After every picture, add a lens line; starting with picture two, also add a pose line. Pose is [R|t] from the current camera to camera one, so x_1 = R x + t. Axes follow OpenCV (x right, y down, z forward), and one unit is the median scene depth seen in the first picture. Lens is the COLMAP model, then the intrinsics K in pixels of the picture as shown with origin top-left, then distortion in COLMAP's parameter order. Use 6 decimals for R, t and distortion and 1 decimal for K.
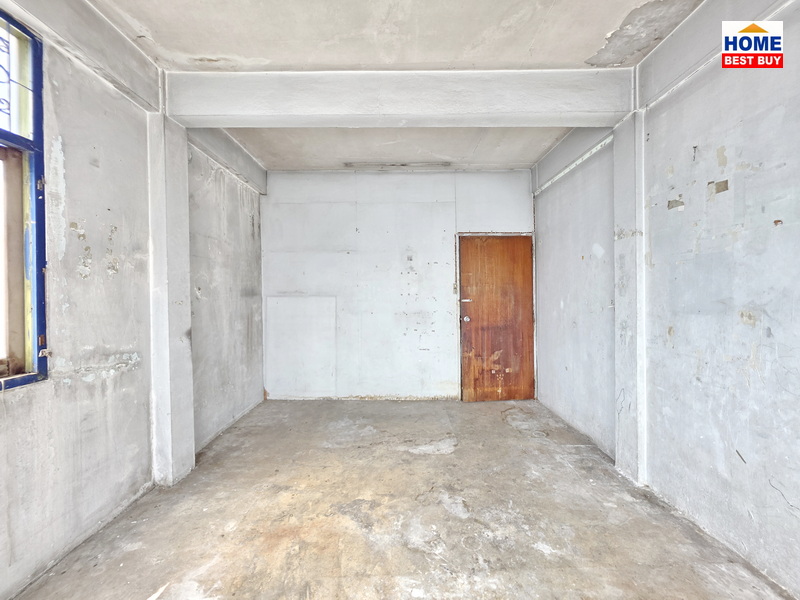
lens RADIAL K [[329.2, 0, 403.1], [0, 329.2, 298.9], [0, 0, 1]] dist [0.002509, 0.000489]
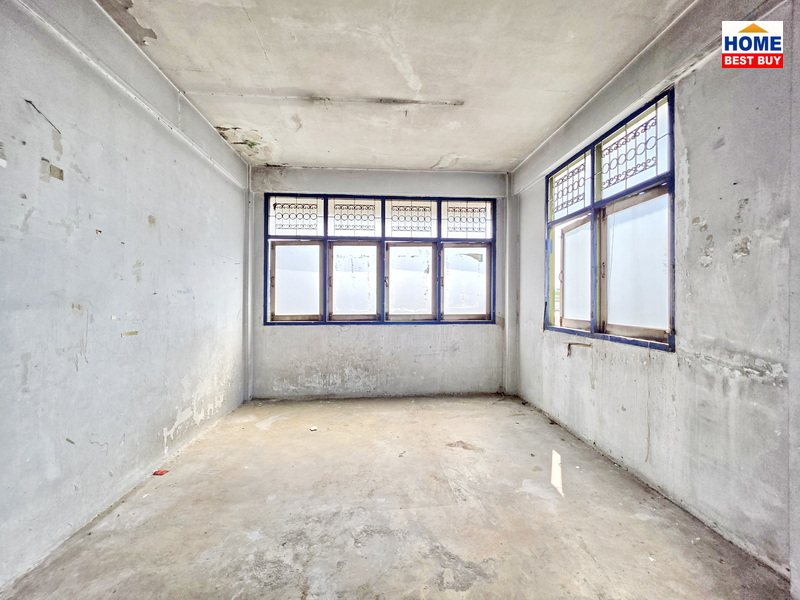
lens RADIAL K [[319.9, 0, 406.5], [0, 319.9, 296.1], [0, 0, 1]] dist [0.000471, 0.000052]
pose [[-0.996930, 0.005398, -0.078107, 0.031394], [0.005076, 0.999978, 0.004318, 0.015438], [0.078129, 0.003908, -0.996936, 1.845369]]
